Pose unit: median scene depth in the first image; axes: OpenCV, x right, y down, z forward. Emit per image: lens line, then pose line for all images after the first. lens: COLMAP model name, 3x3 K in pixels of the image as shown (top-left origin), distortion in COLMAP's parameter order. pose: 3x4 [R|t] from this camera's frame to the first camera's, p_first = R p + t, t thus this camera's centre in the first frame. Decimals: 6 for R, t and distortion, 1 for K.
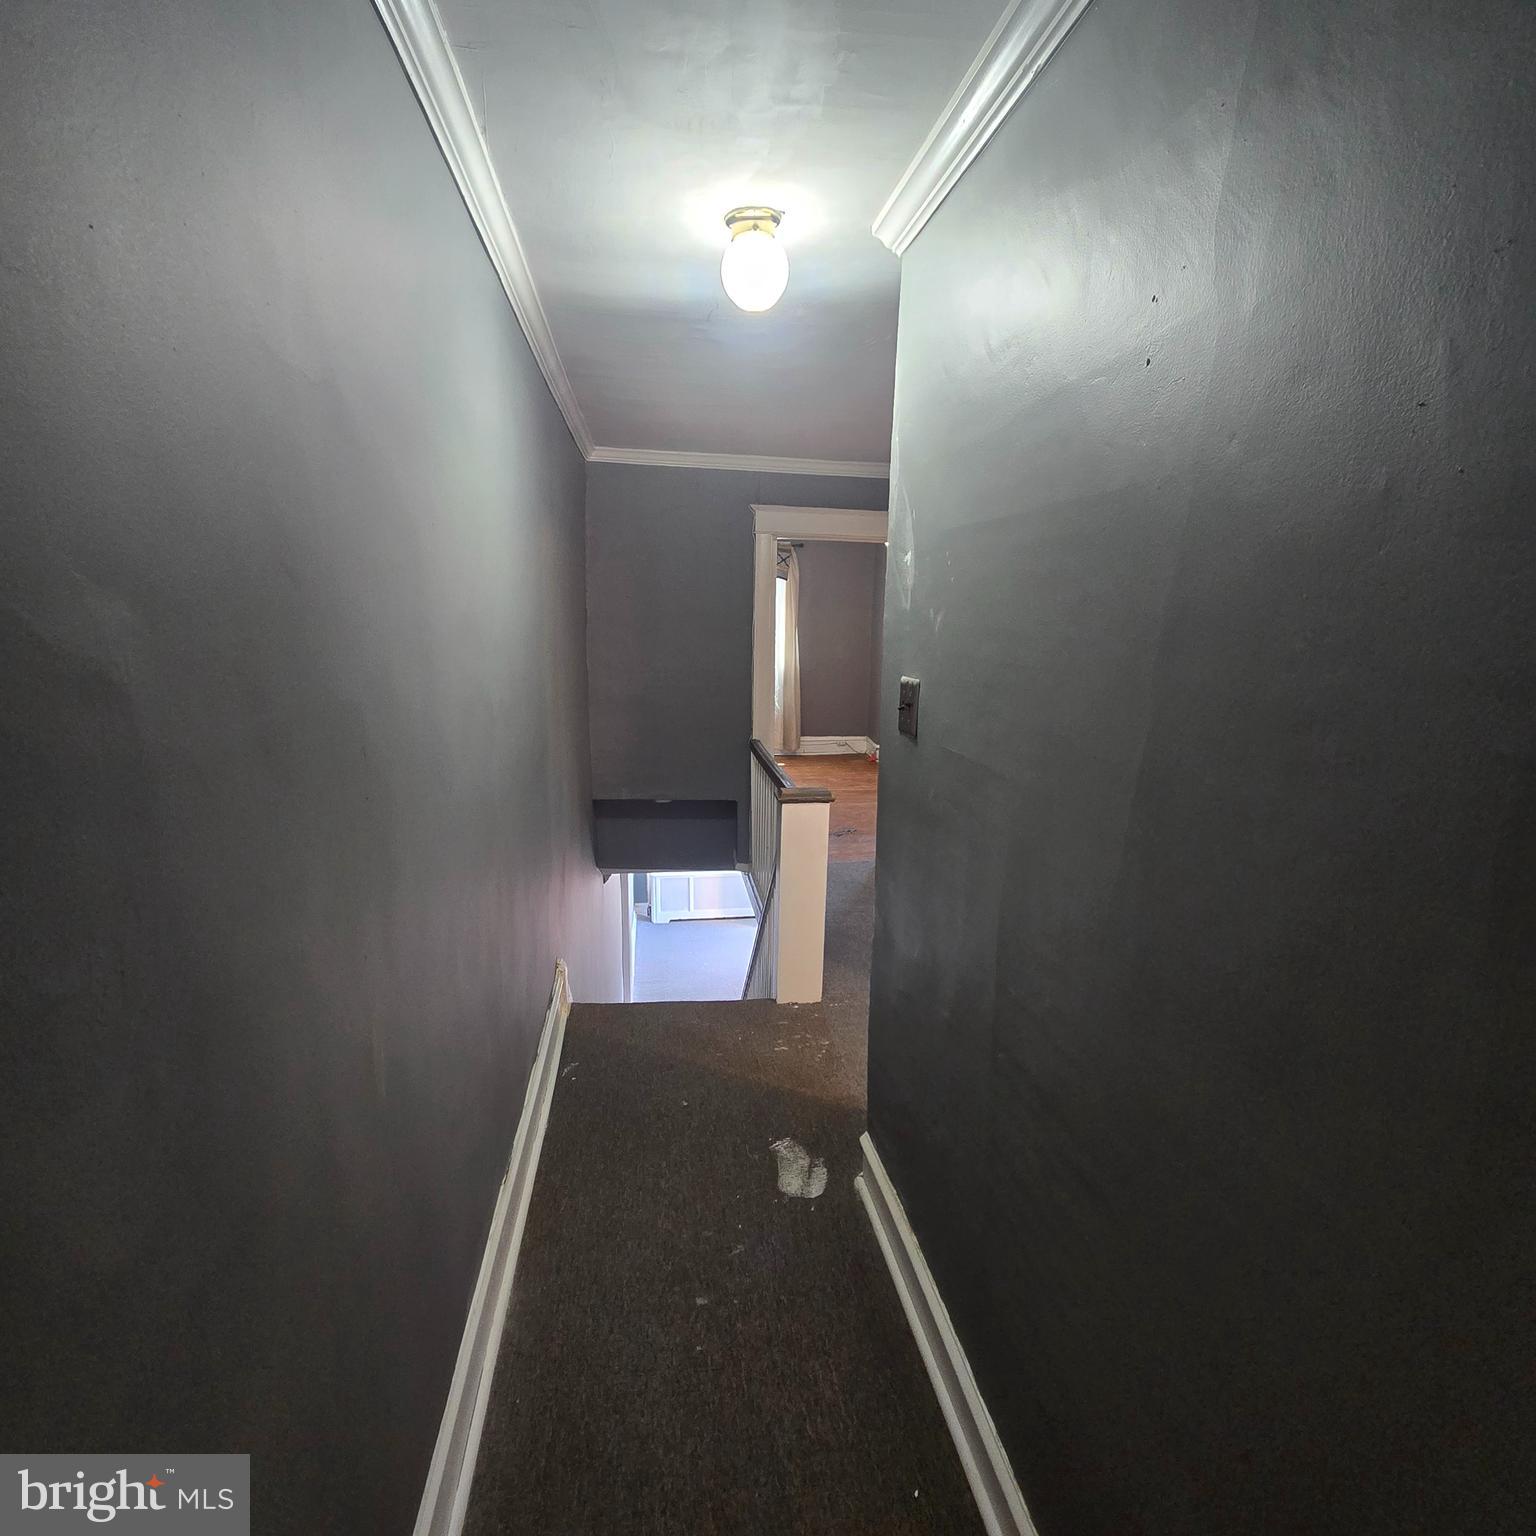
lens RADIAL K [[841.6, 0, 762.9], [0, 841.6, 773.5], [0, 0, 1]] dist [0.000209, -0.001936]
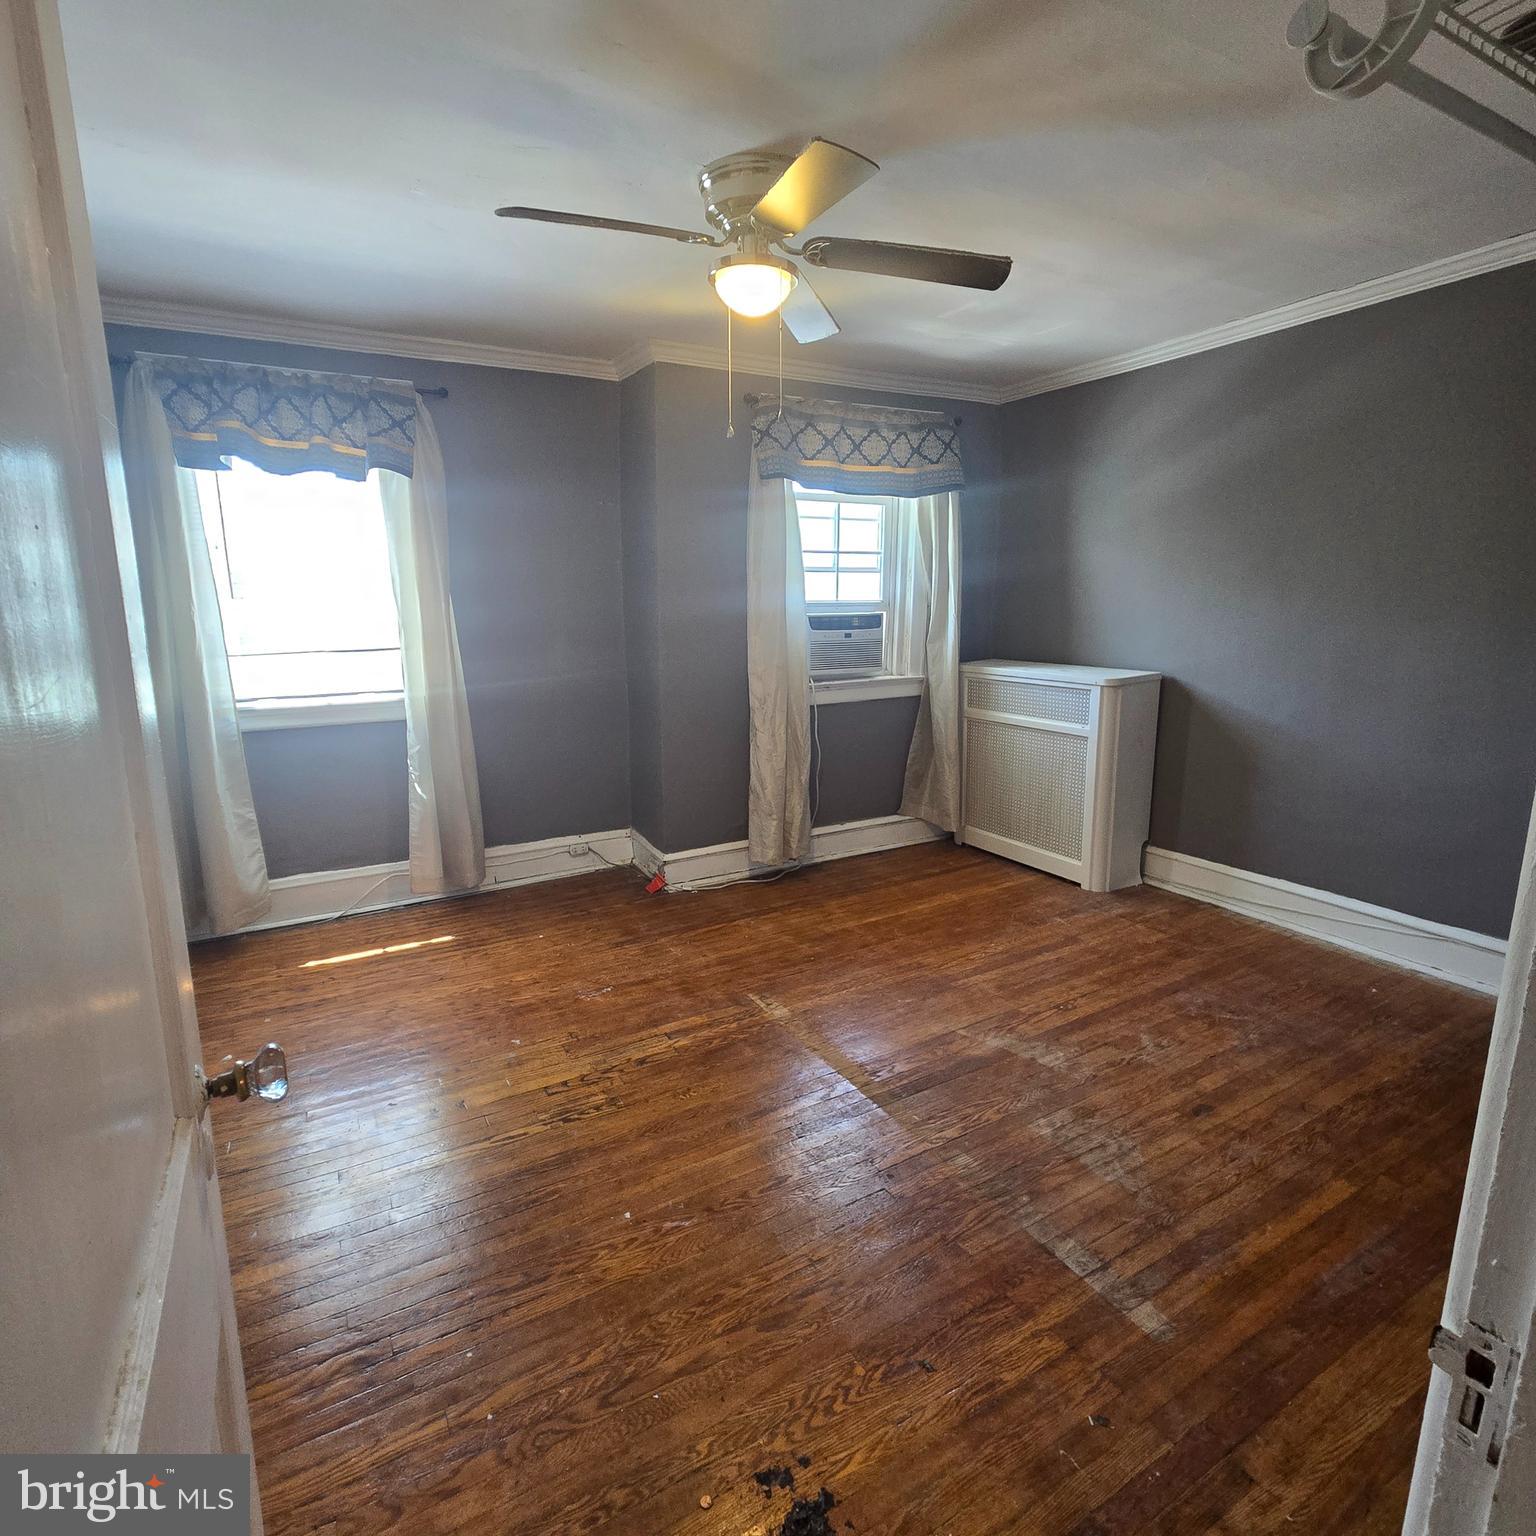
lens RADIAL K [[841.6, 0, 762.9], [0, 841.6, 773.5], [0, 0, 1]] dist [0.000209, -0.001936]
pose [[0.930045, -0.089817, 0.356298, 0.027757], [0.091988, 0.995701, 0.010886, -0.077889], [-0.355744, 0.022651, 0.934309, 0.558634]]
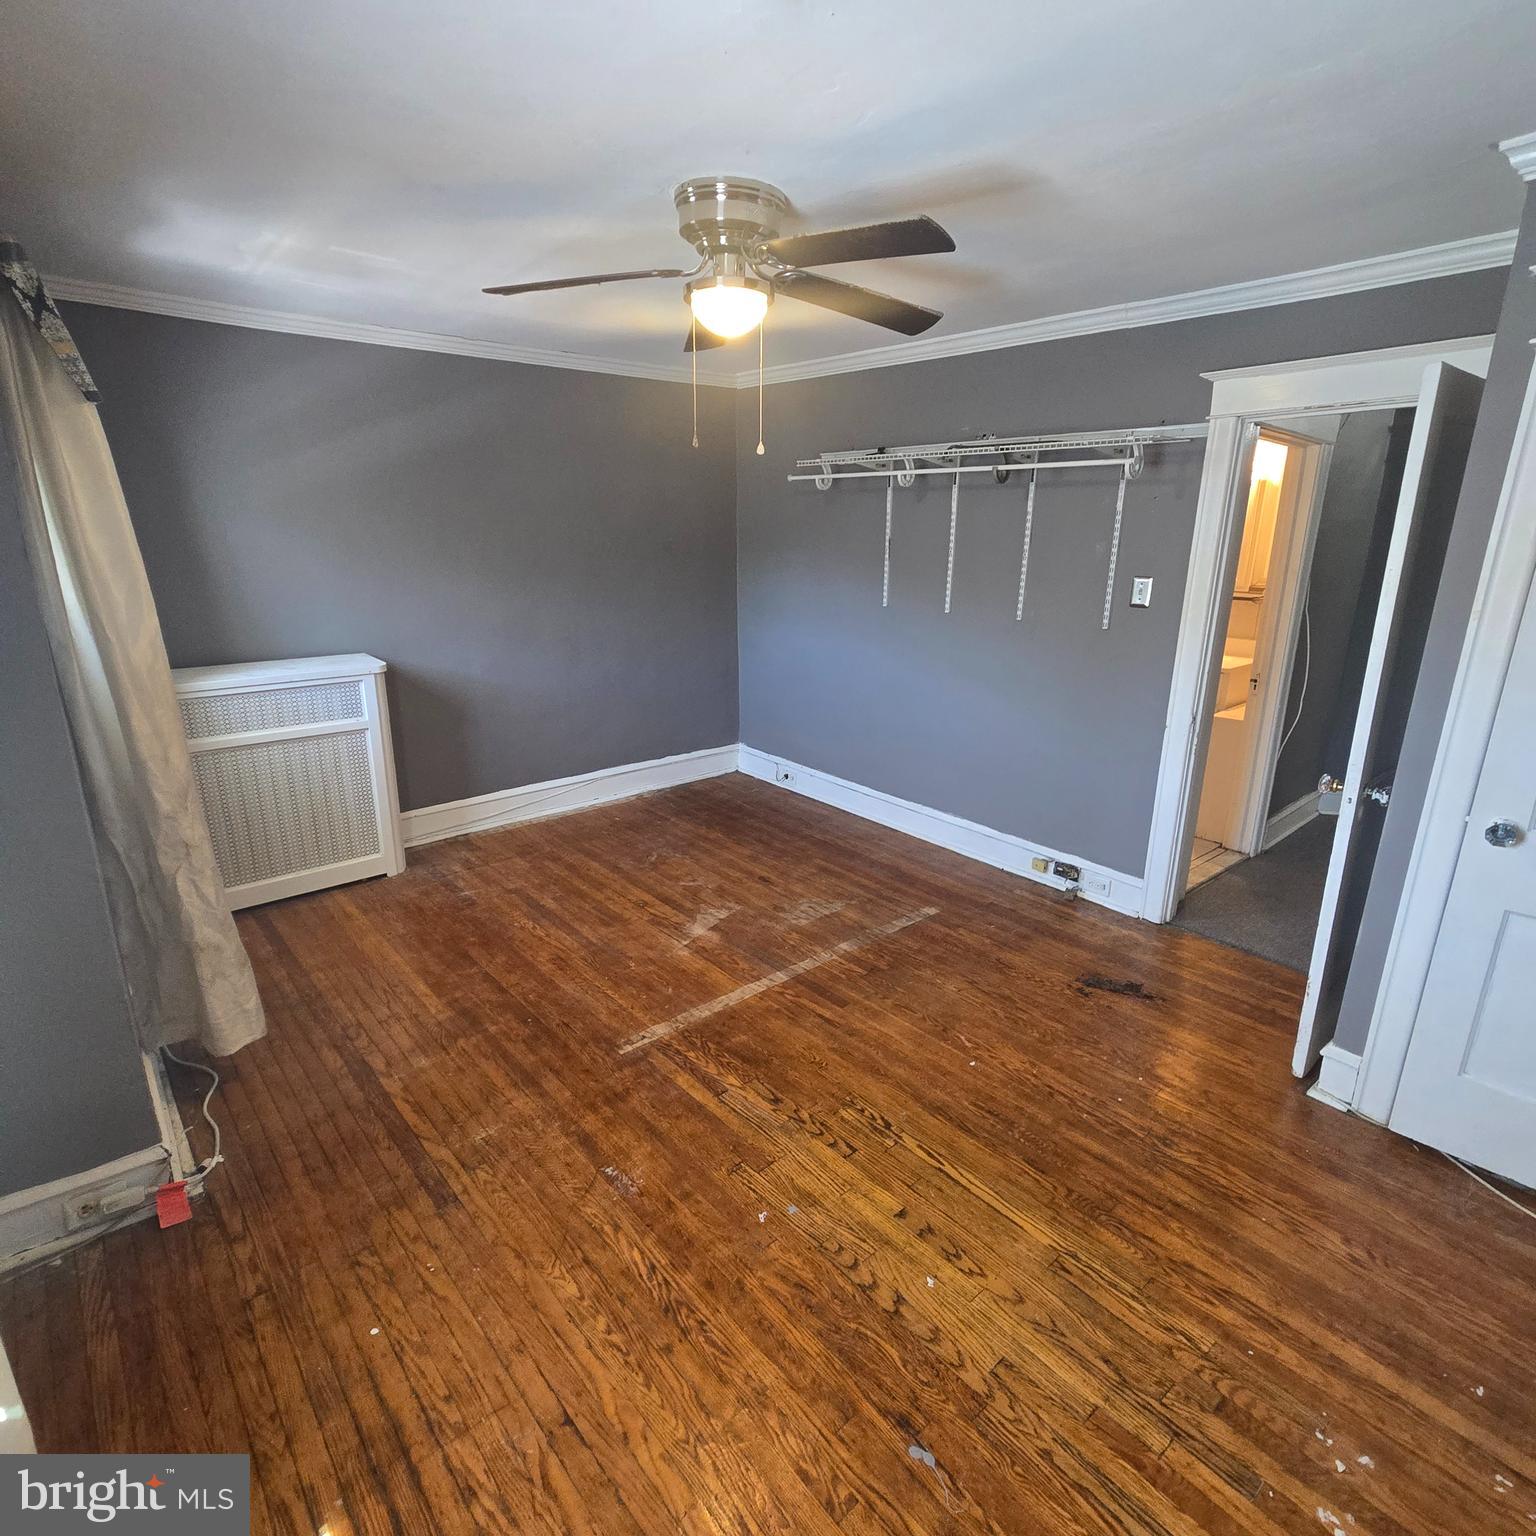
lens RADIAL K [[841.6, 0, 762.9], [0, 841.6, 773.5], [0, 0, 1]] dist [0.000209, -0.001936]
pose [[-0.544528, -0.250257, 0.800538, -0.102206], [0.163614, 0.904421, 0.394022, -0.182014], [-0.822630, 0.345535, -0.451537, 0.912796]]
